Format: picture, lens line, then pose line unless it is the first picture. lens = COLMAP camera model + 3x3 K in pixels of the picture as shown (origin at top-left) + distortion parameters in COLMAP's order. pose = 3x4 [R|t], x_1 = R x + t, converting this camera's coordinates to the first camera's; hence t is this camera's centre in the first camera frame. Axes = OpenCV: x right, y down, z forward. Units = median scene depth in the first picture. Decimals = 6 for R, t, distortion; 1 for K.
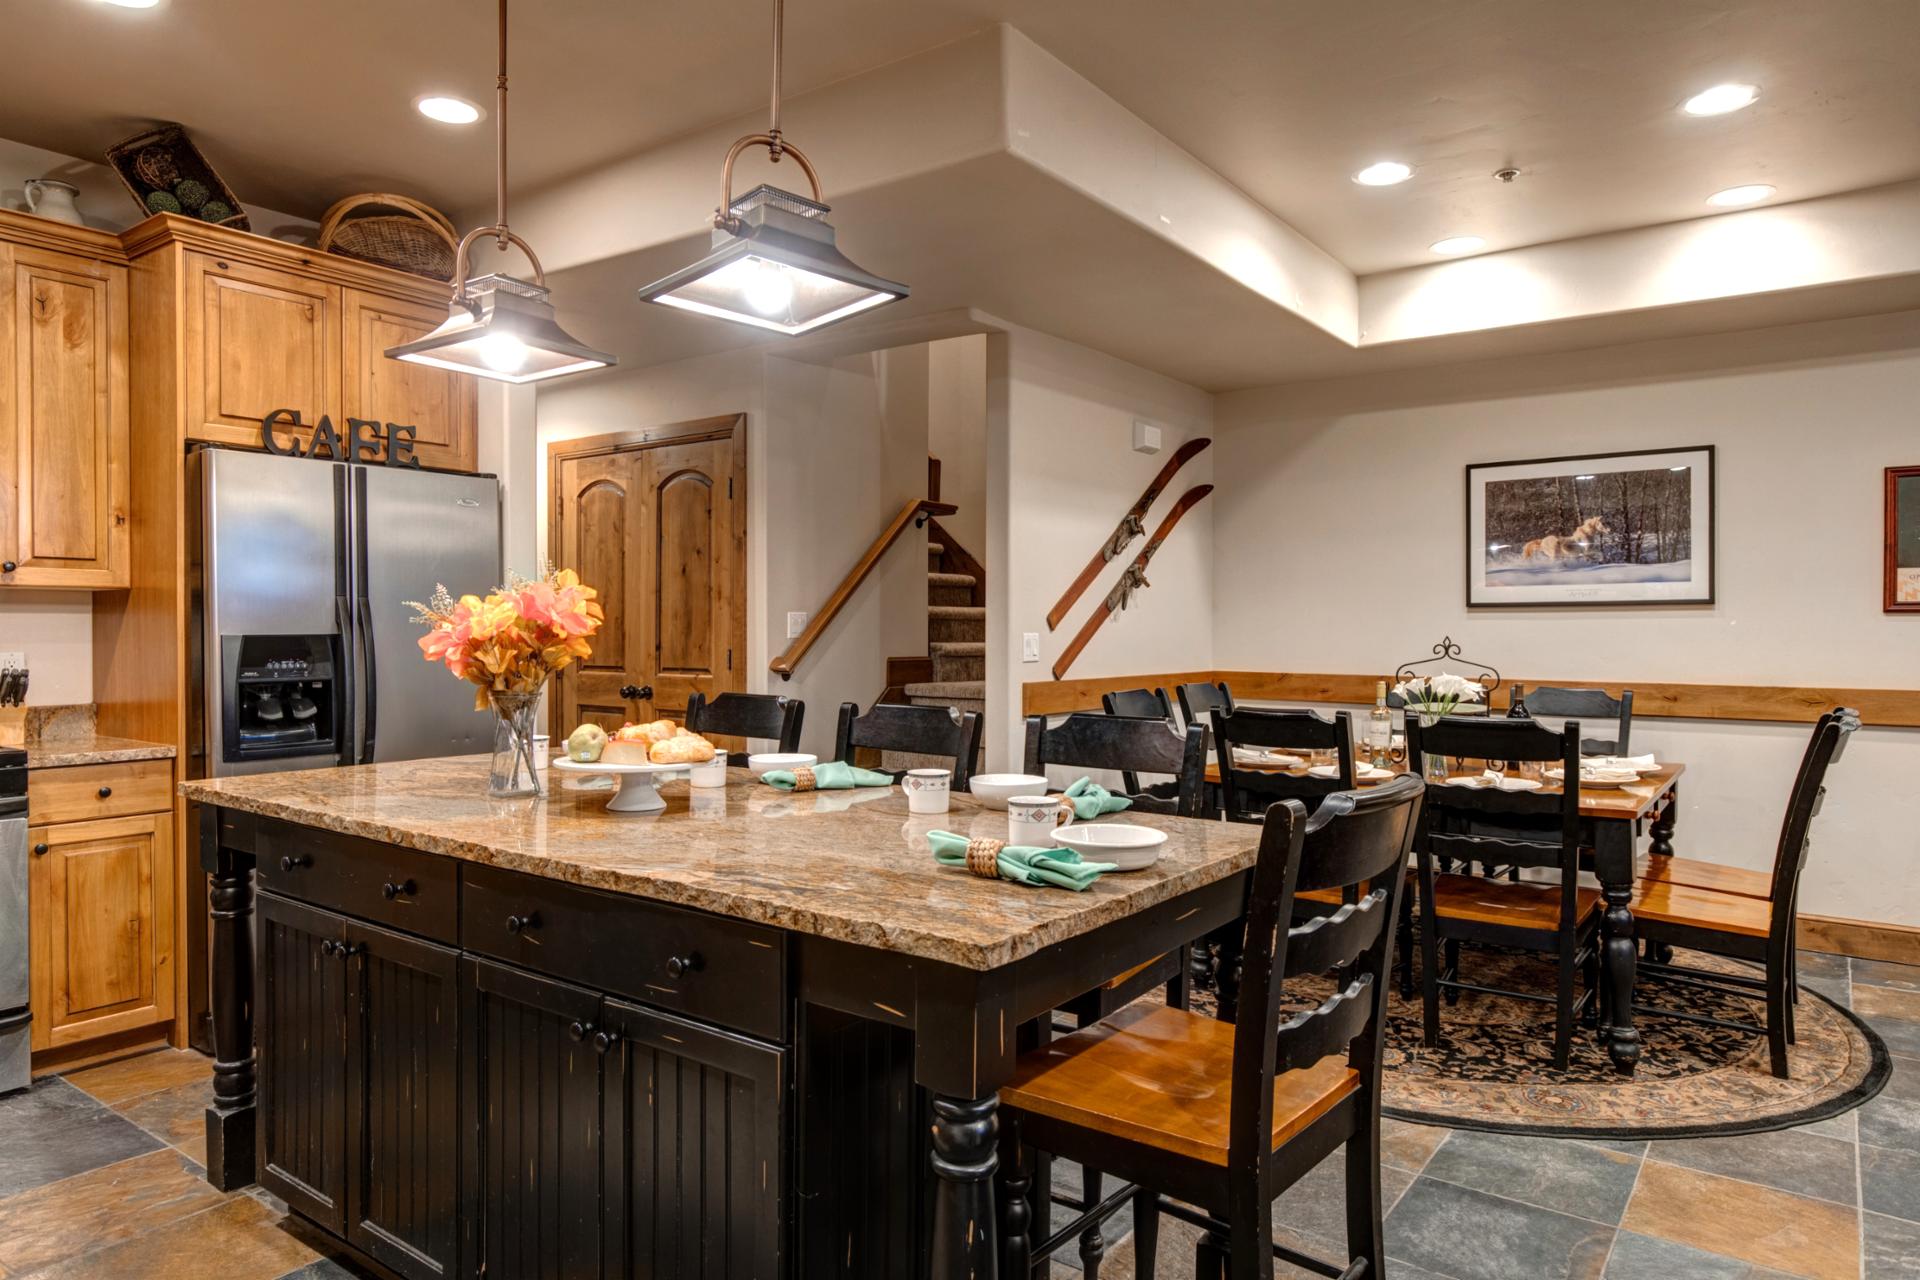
lens RADIAL K [[1212.0, 0, 951.1], [0, 1212.0, 634.4], [0, 0, 1]] dist [0.003440, 0.002029]
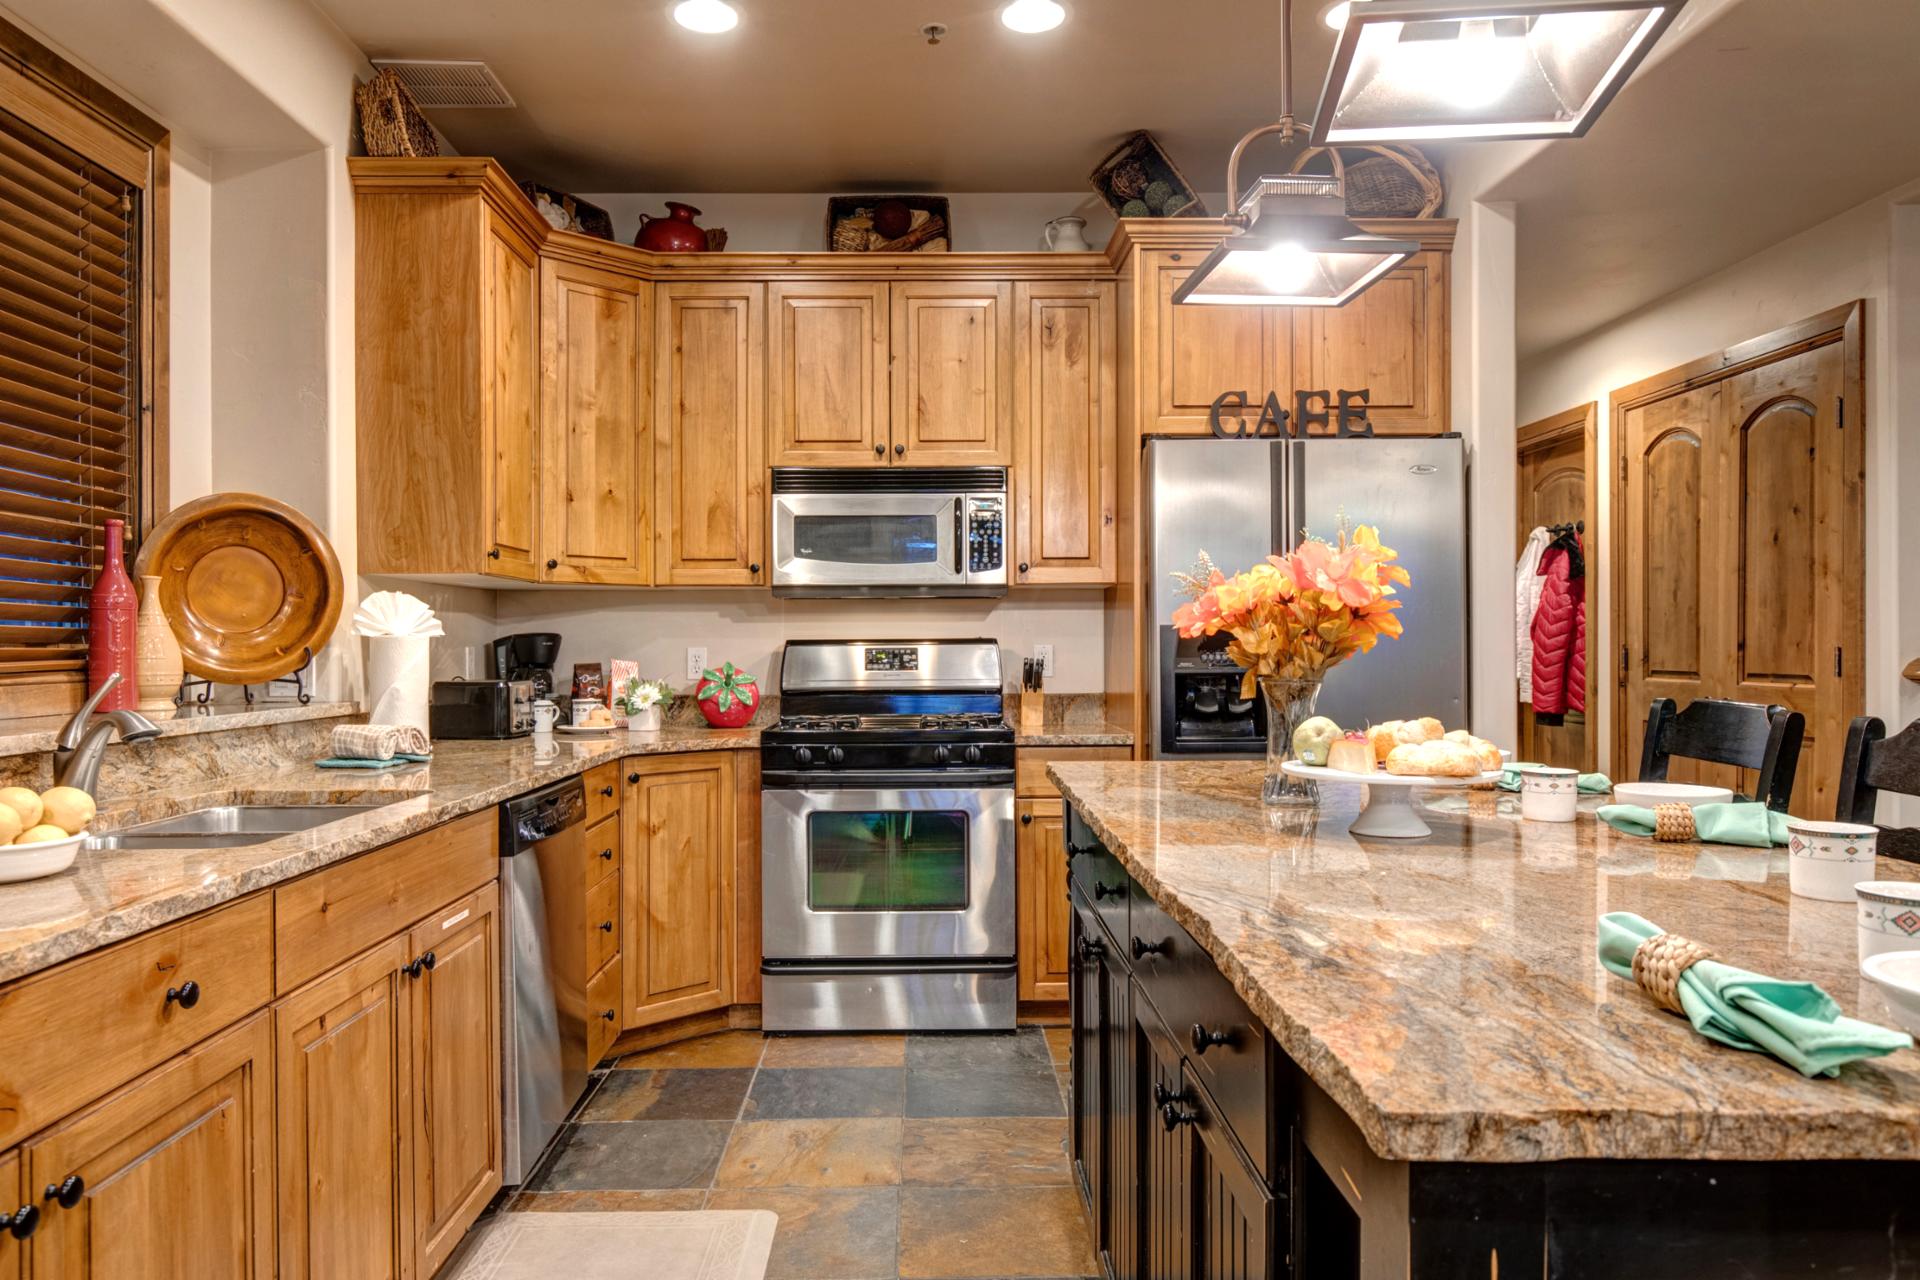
lens RADIAL K [[1315.3, 0, 955.0], [0, 1315.3, 644.3], [0, 0, 1]] dist [-0.002763, 0.001652]
pose [[0.595190, -0.003942, -0.803575, 0.159856], [-0.001976, 0.999978, -0.006369, 0.022275], [0.803583, 0.005379, 0.595169, 0.207681]]
